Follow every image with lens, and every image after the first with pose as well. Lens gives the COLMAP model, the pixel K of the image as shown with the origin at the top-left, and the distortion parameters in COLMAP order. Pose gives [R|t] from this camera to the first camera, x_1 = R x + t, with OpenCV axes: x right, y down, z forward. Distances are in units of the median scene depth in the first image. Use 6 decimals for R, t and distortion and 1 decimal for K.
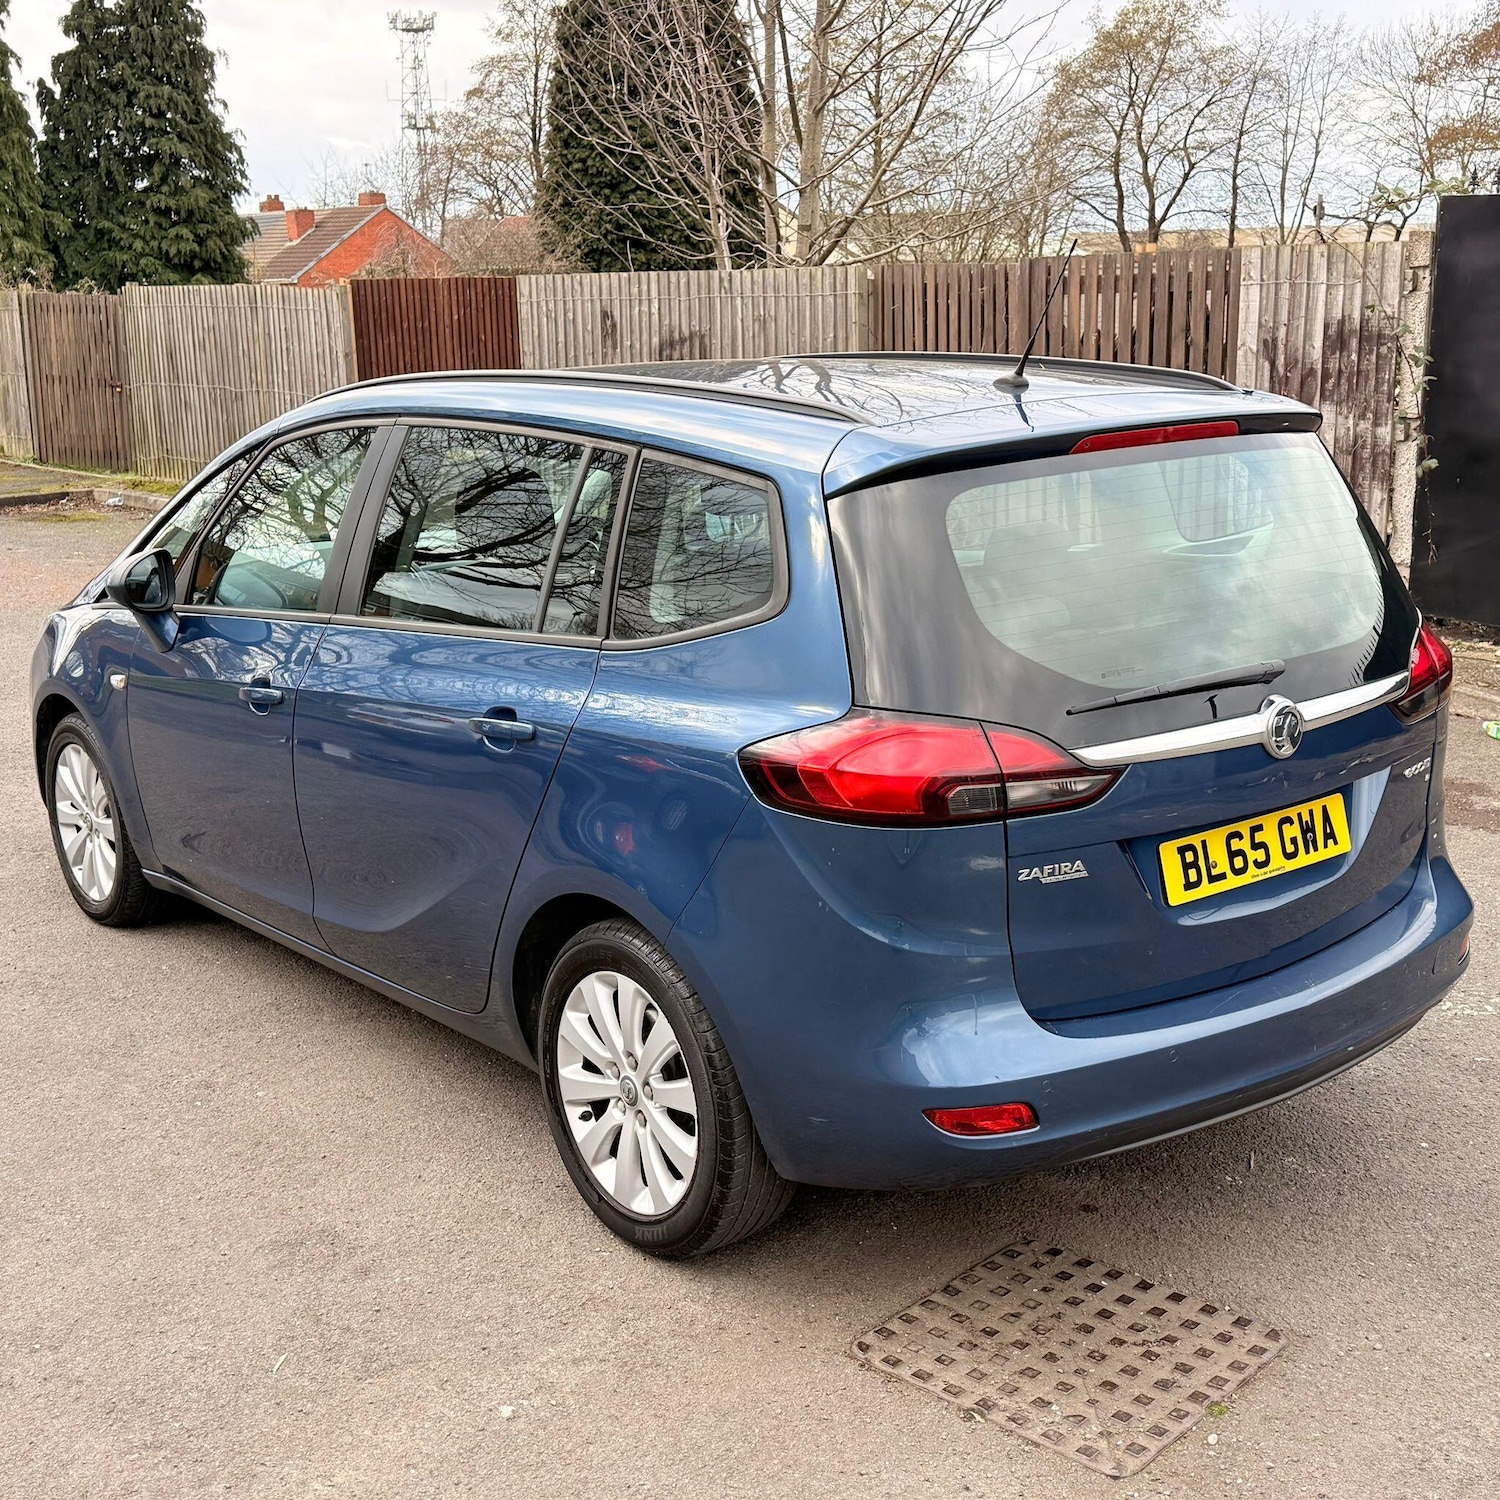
lens RADIAL K [[1960.5, 0, 750.0], [0, 1960.5, 762.5], [0, 0, 1]] dist [0.207478, -0.462410]
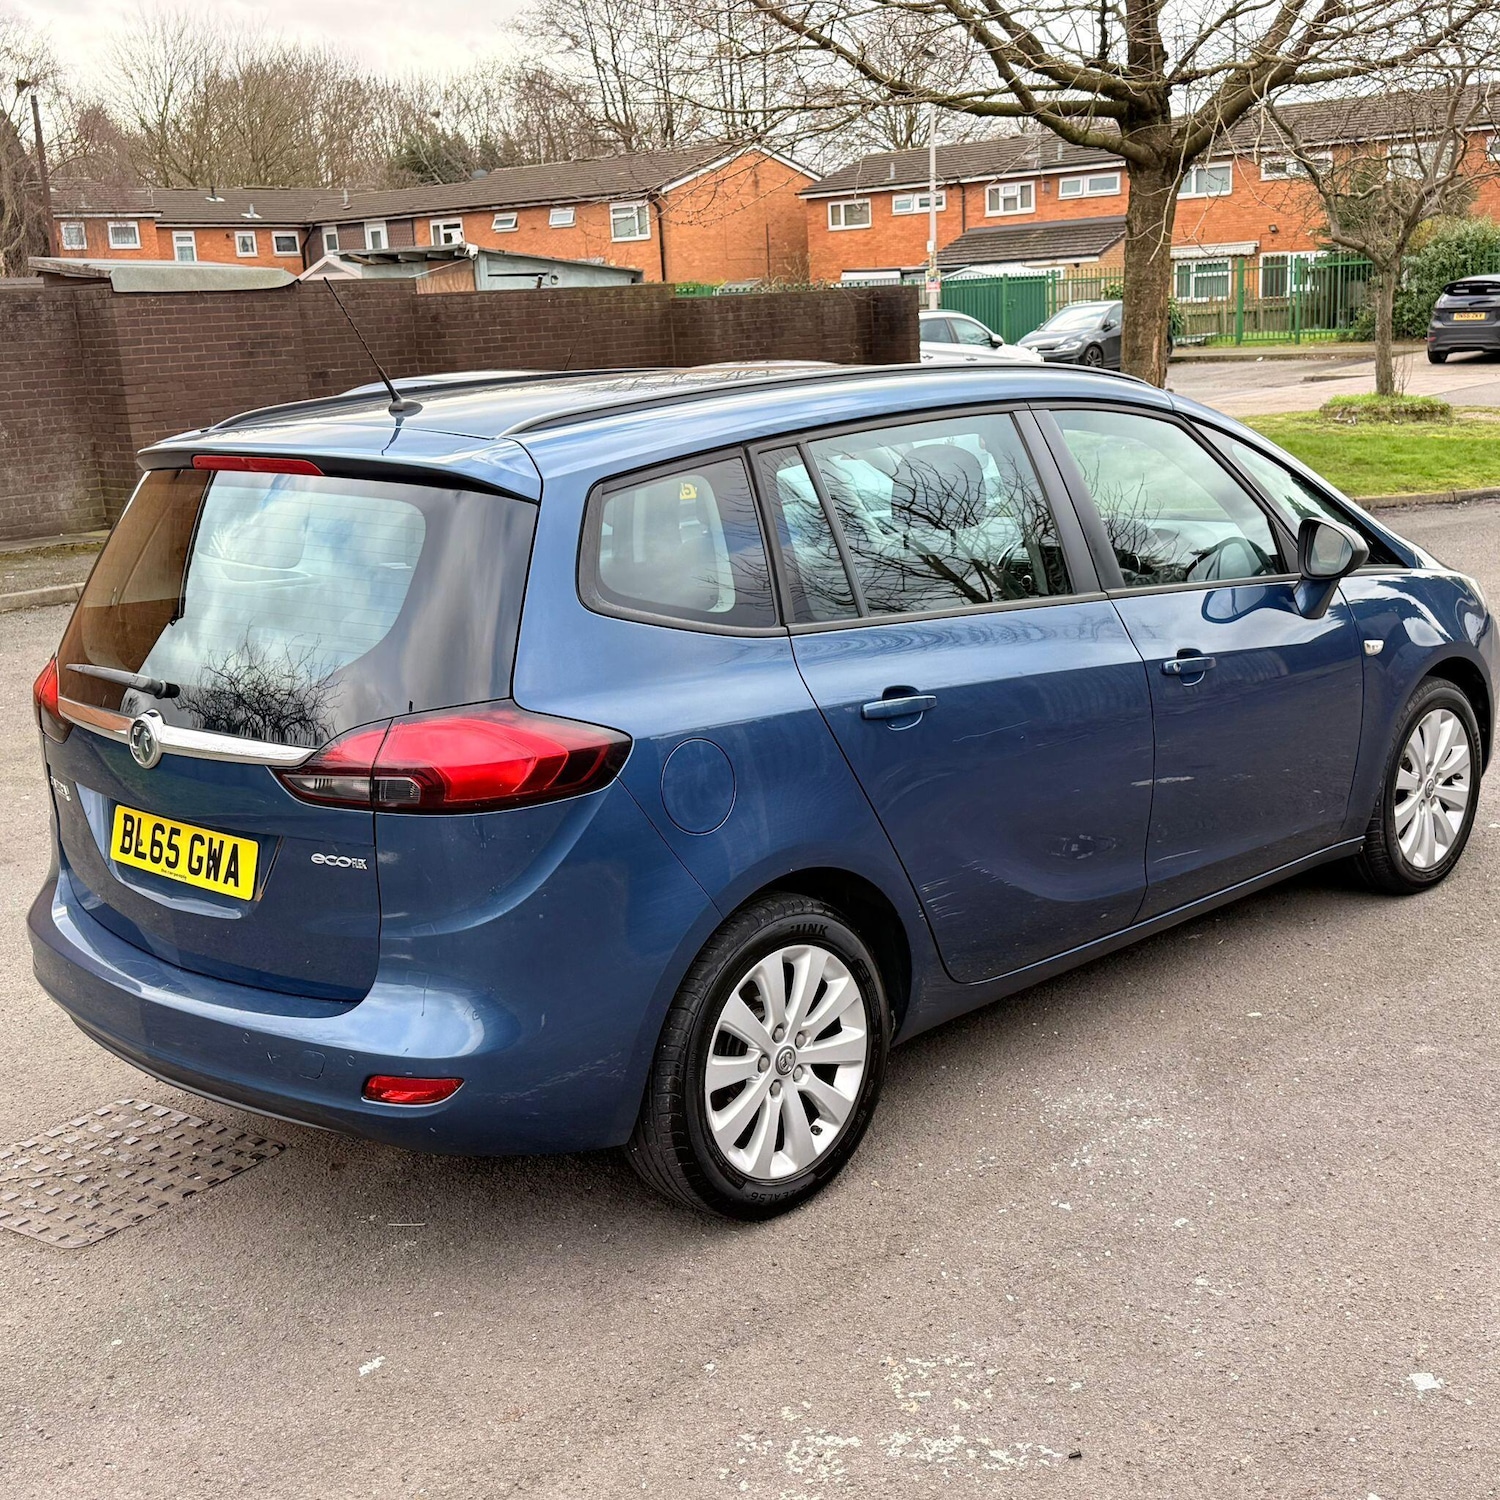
lens RADIAL K [[1960.5, 0, 750.0], [0, 1960.5, 762.5], [0, 0, 1]] dist [0.207478, -0.462410]
pose [[0.122599, 0.240961, -0.962760, 1.265723], [-0.189821, 0.957862, 0.215563, -0.281956], [0.974134, 0.156324, 0.163172, 1.068527]]
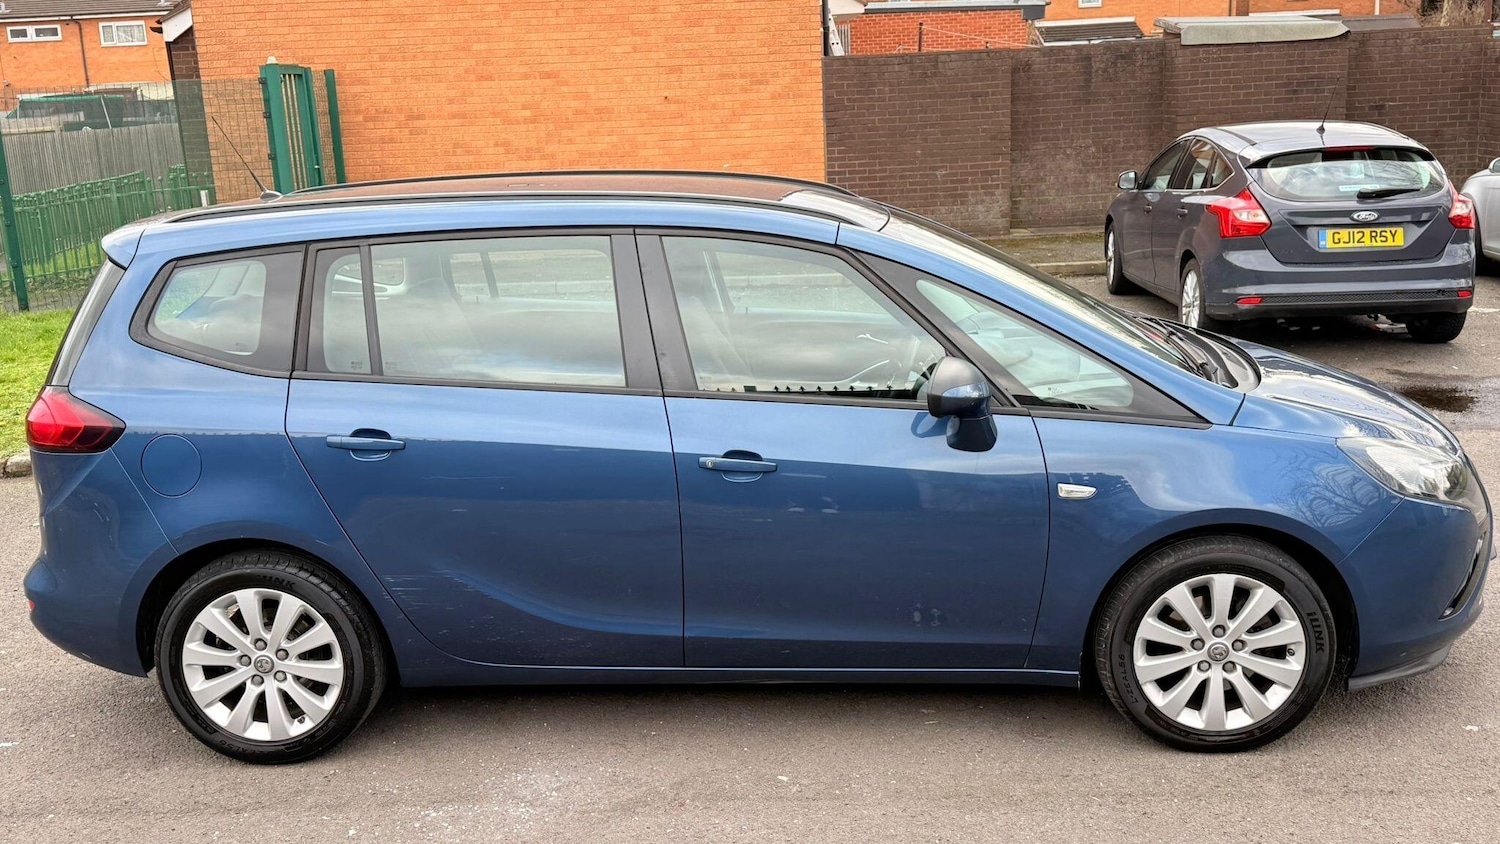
lens RADIAL K [[1481.2, 0, 747.4], [0, 1481.2, 424.8], [0, 0, 1]] dist [0.161624, -0.322043]
pose [[-0.660503, 0.216552, -0.718916, 0.850765], [-0.123945, 0.912920, 0.388864, -0.579038], [0.740522, 0.345952, -0.576145, 2.168094]]
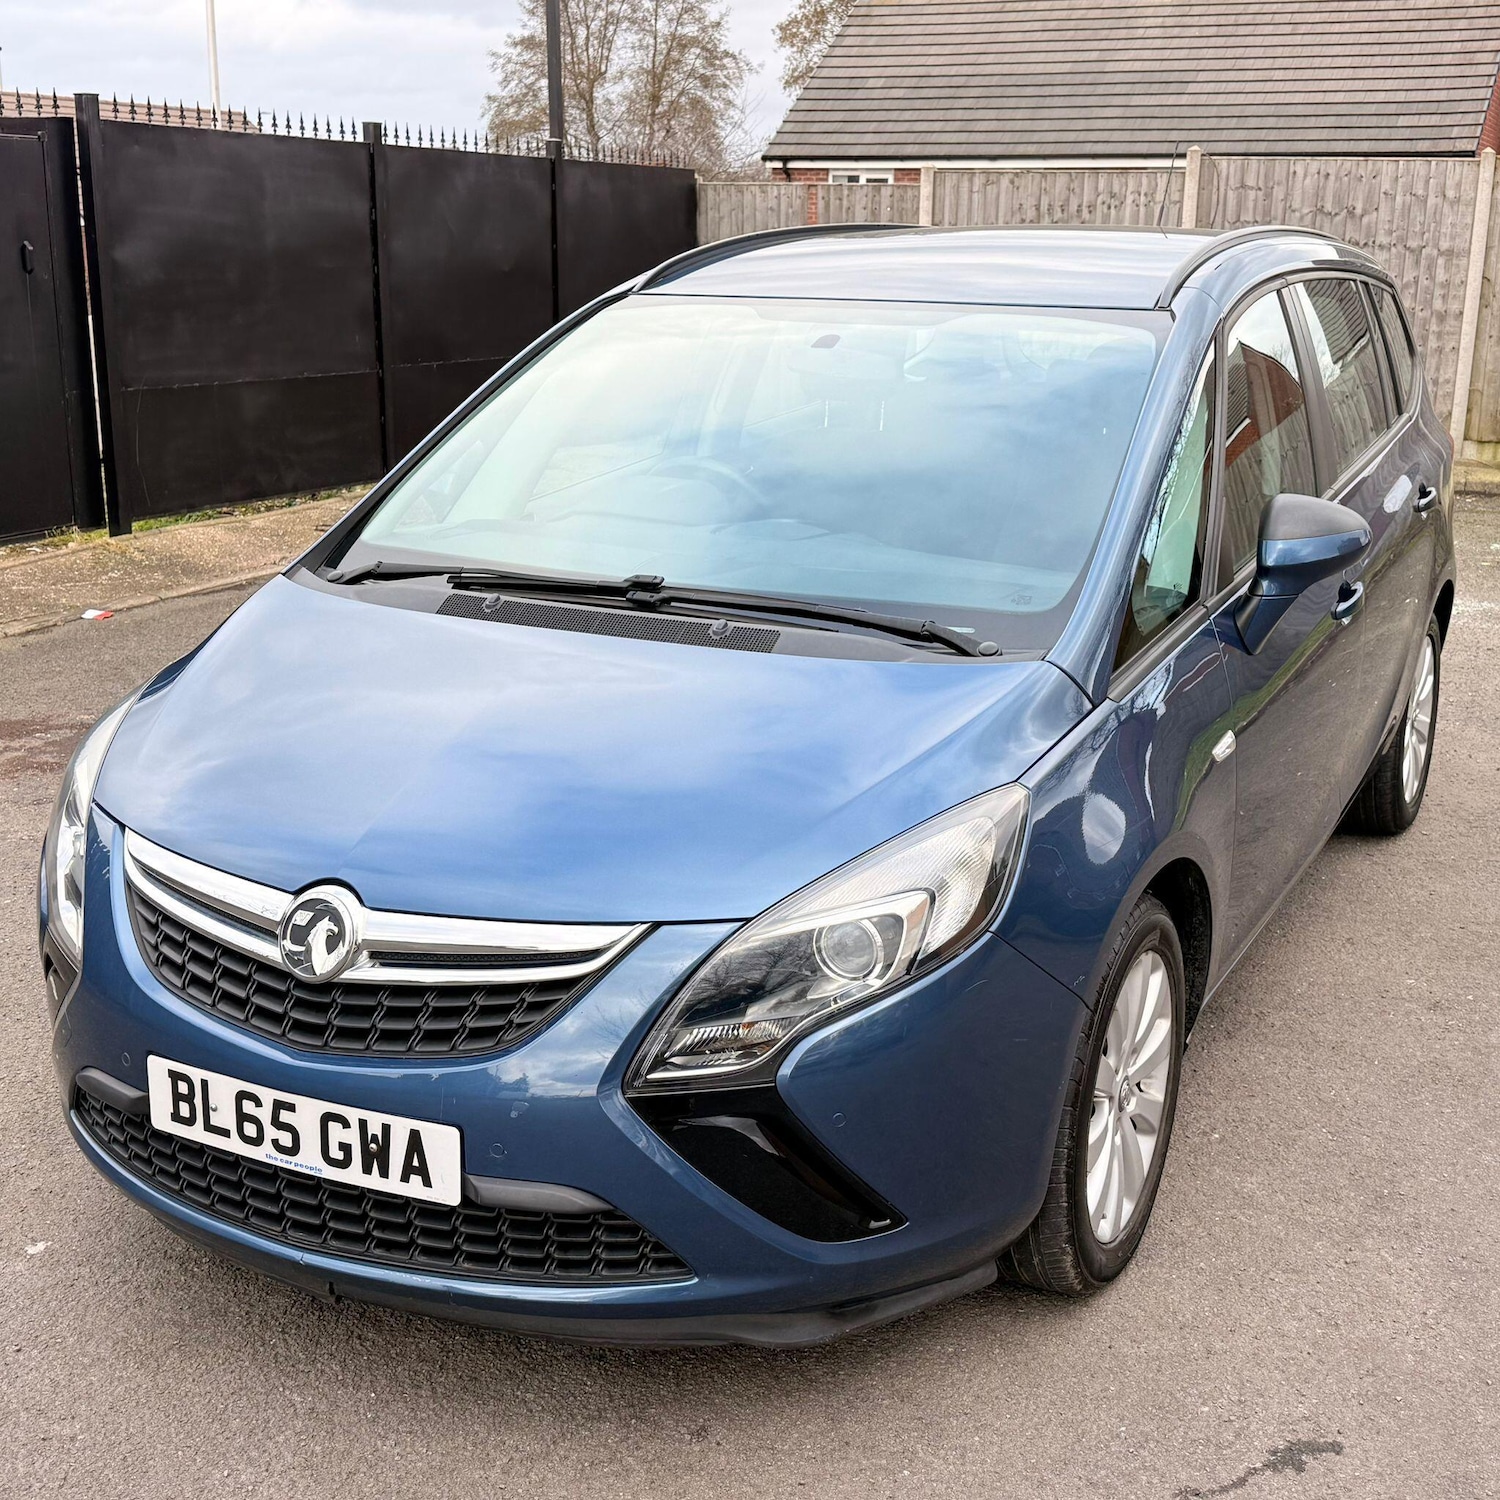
lens RADIAL K [[1960.5, 0, 750.0], [0, 1960.5, 762.5], [0, 0, 1]] dist [0.207478, -0.462410]
pose [[0.434212, 0.417811, -0.798056, 0.834366], [-0.130515, 0.905763, 0.403187, -0.389755], [0.891305, -0.070911, 0.447824, 0.789655]]
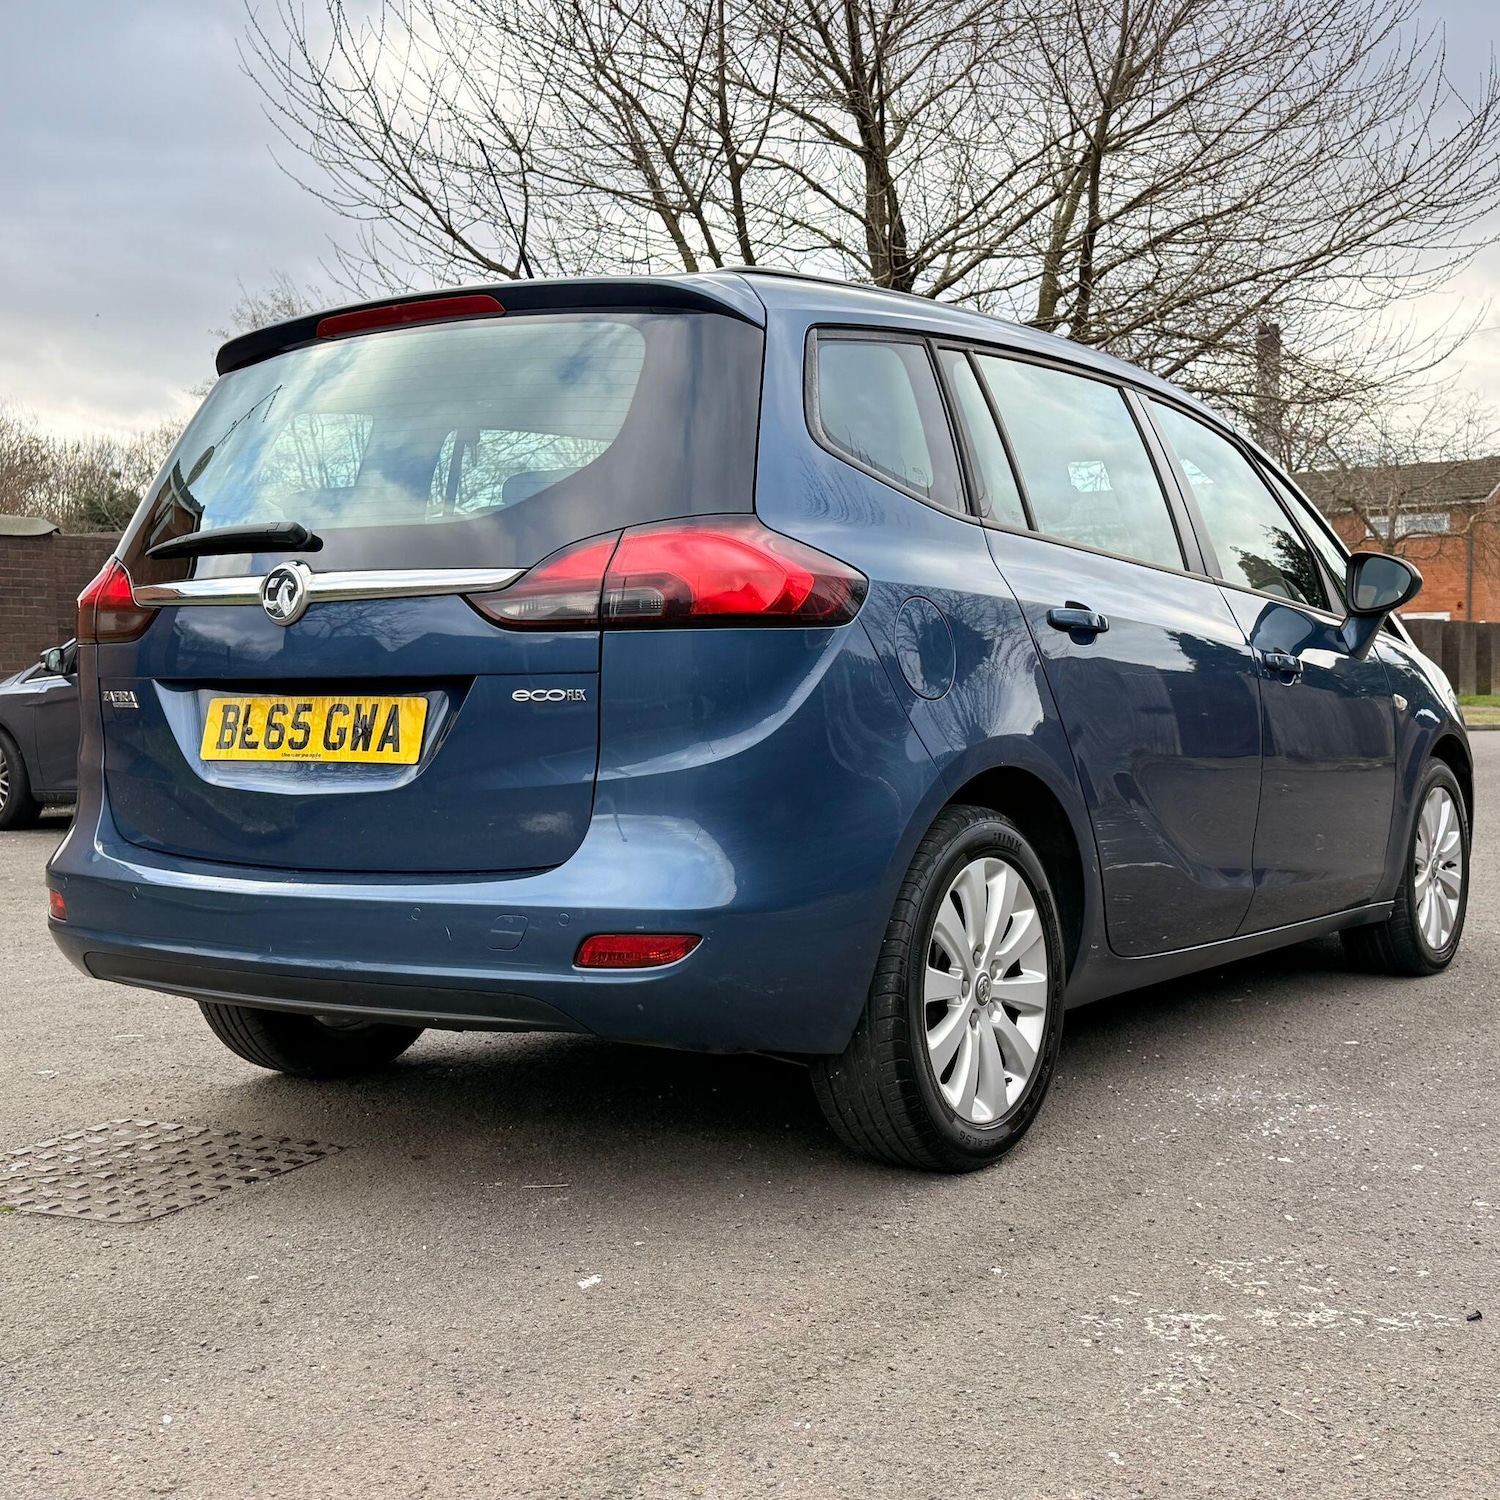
lens RADIAL K [[1960.5, 0, 750.0], [0, 1960.5, 762.5], [0, 0, 1]] dist [0.207478, -0.462410]
pose [[0.285785, 0.060846, -0.956360, 1.154091], [-0.222063, 0.975023, -0.004325, 0.015103], [0.932210, 0.213608, 0.292159, 0.883884]]
